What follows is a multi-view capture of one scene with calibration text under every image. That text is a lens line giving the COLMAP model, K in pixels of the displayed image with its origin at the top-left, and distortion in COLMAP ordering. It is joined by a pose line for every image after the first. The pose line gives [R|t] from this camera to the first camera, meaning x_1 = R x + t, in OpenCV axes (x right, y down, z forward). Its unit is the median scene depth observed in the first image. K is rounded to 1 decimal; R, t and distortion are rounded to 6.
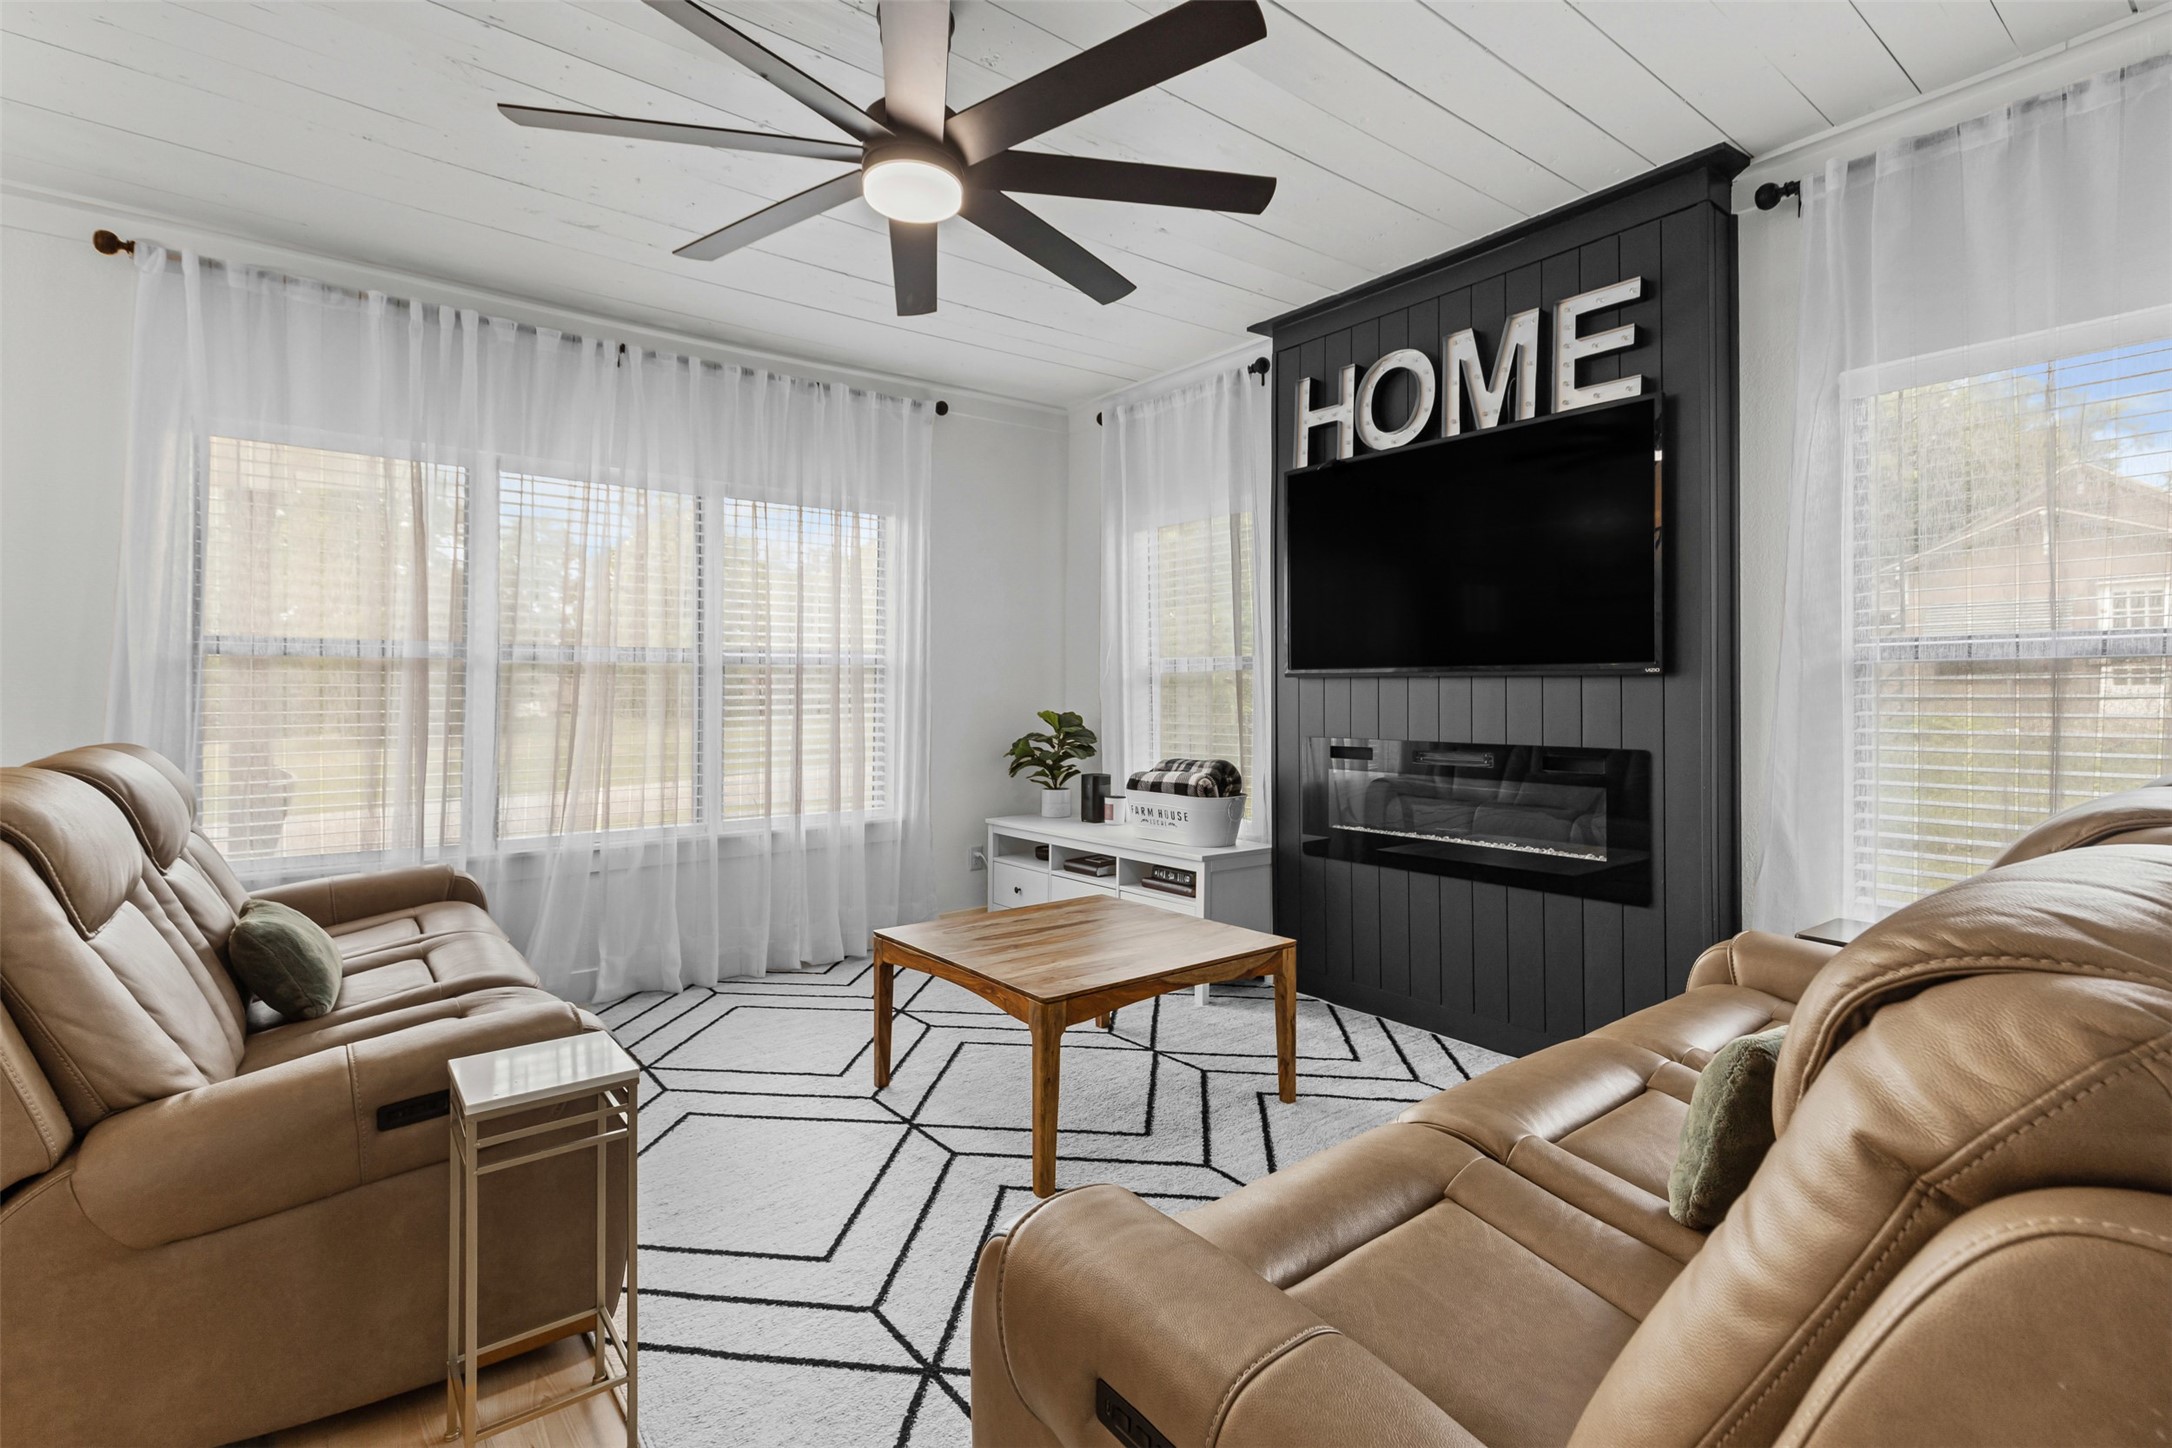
lens RADIAL K [[994.4, 0, 1127.3], [0, 994.4, 689.3], [0, 0, 1]] dist [0.013481, -0.001679]
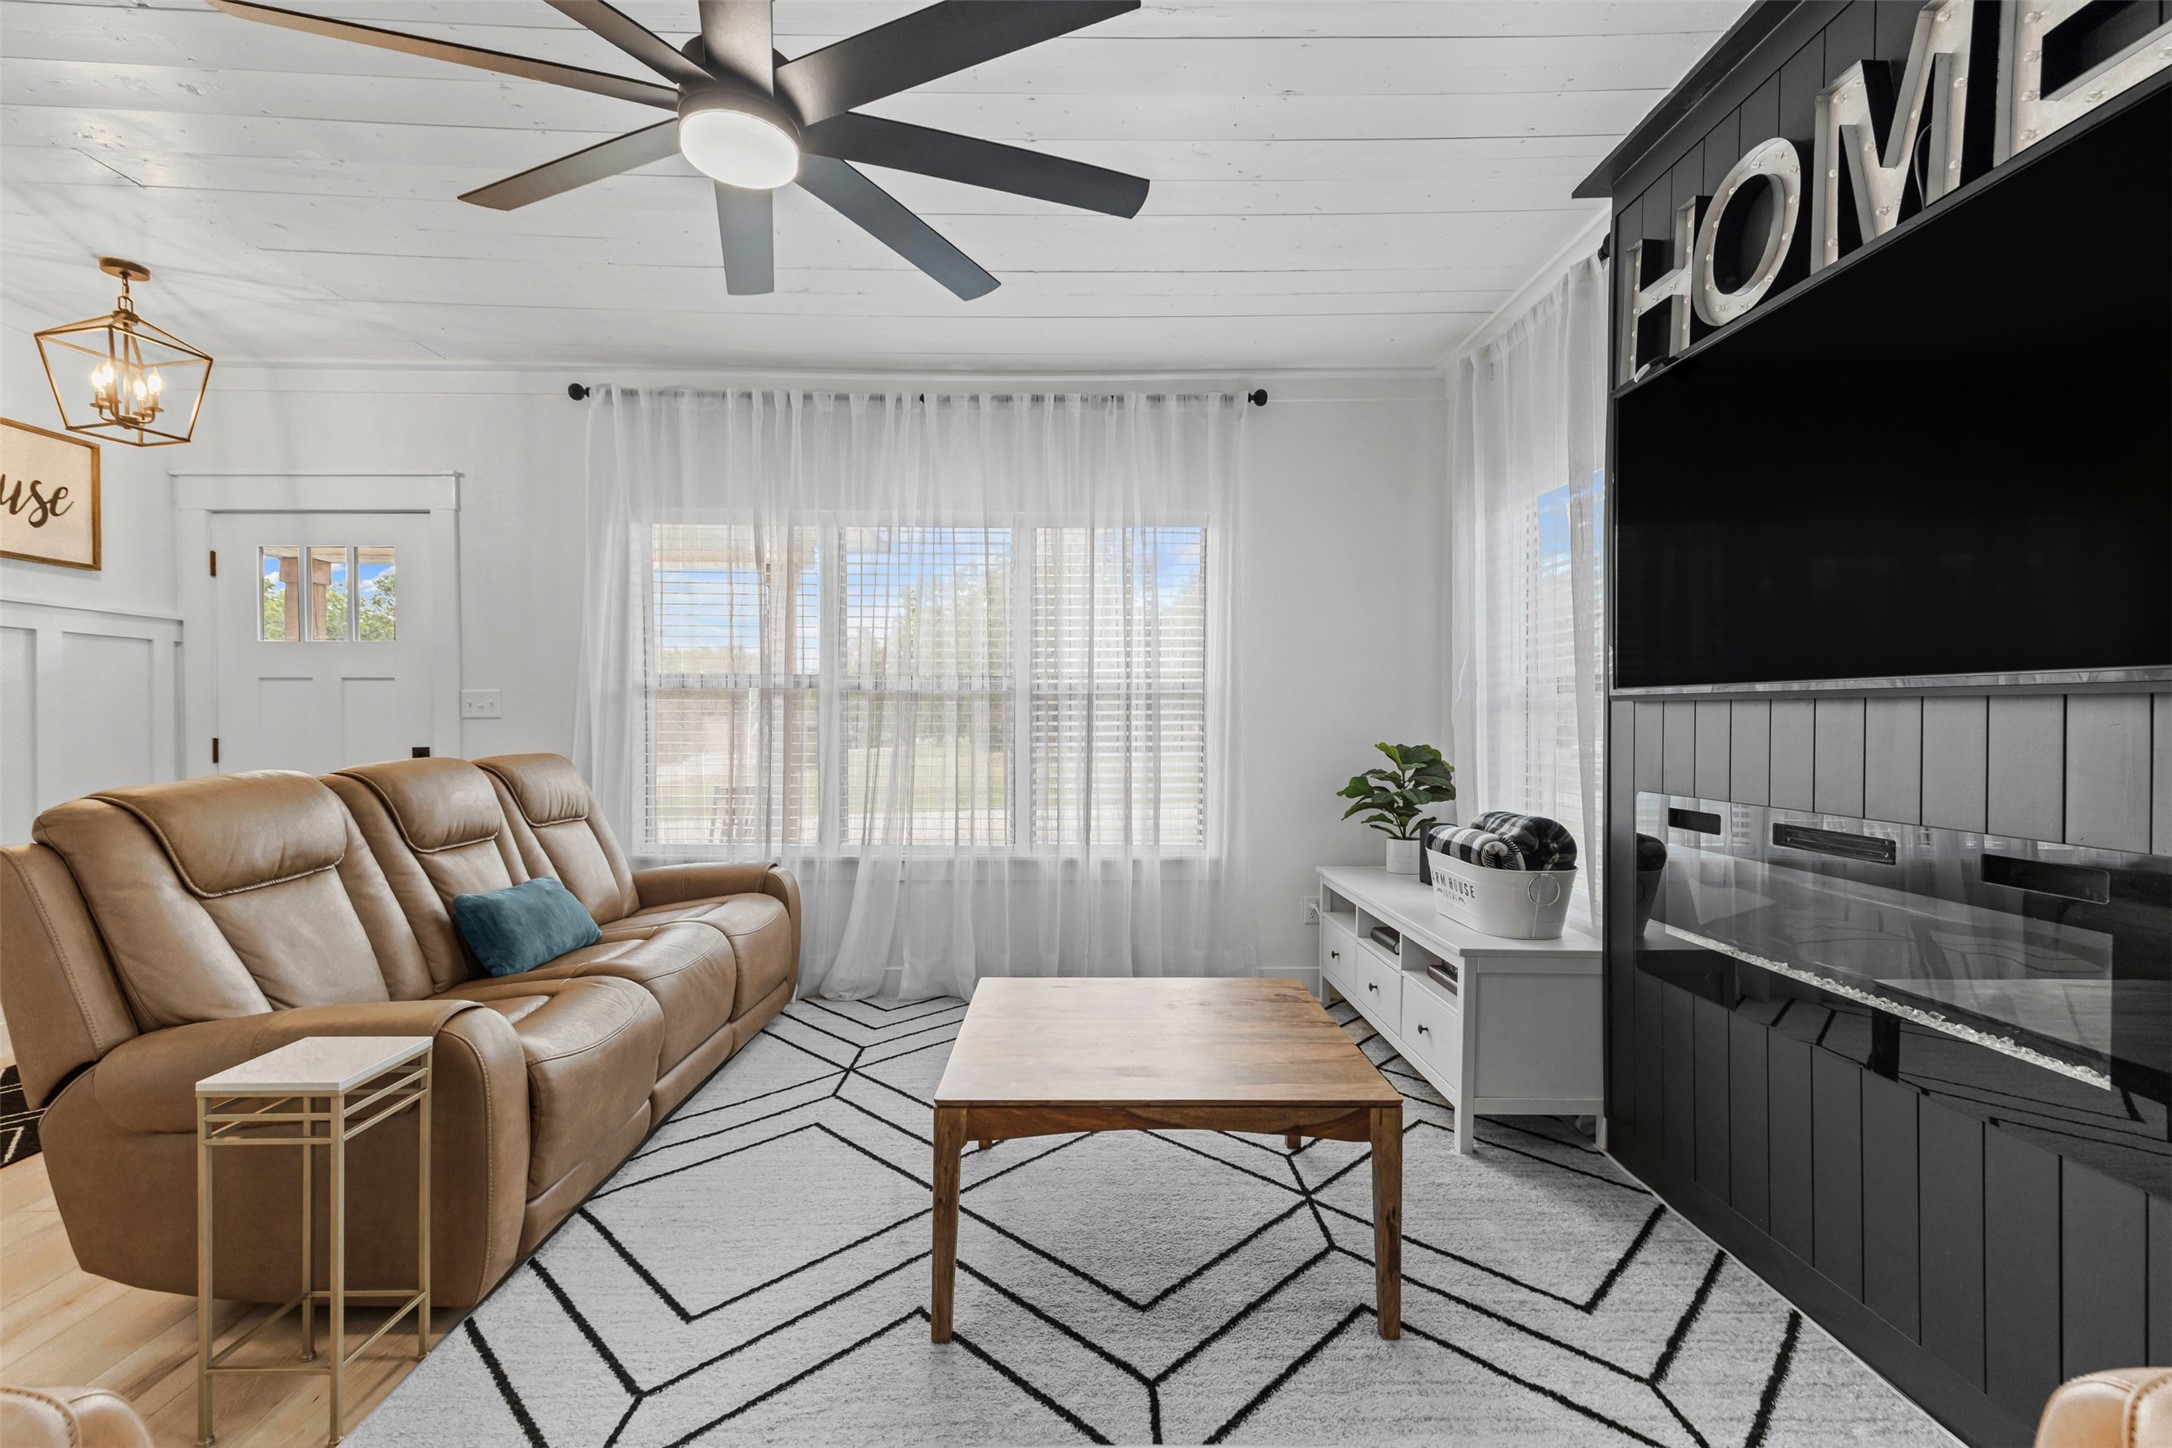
lens RADIAL K [[994.4, 0, 1108.7], [0, 994.4, 728.9], [0, 0, 1]] dist [0.013481, -0.001679]
pose [[0.791338, 0.012613, -0.611249, 0.321086], [-0.003535, 0.999865, 0.016056, -0.003143], [0.611369, -0.010545, 0.791275, 0.274795]]
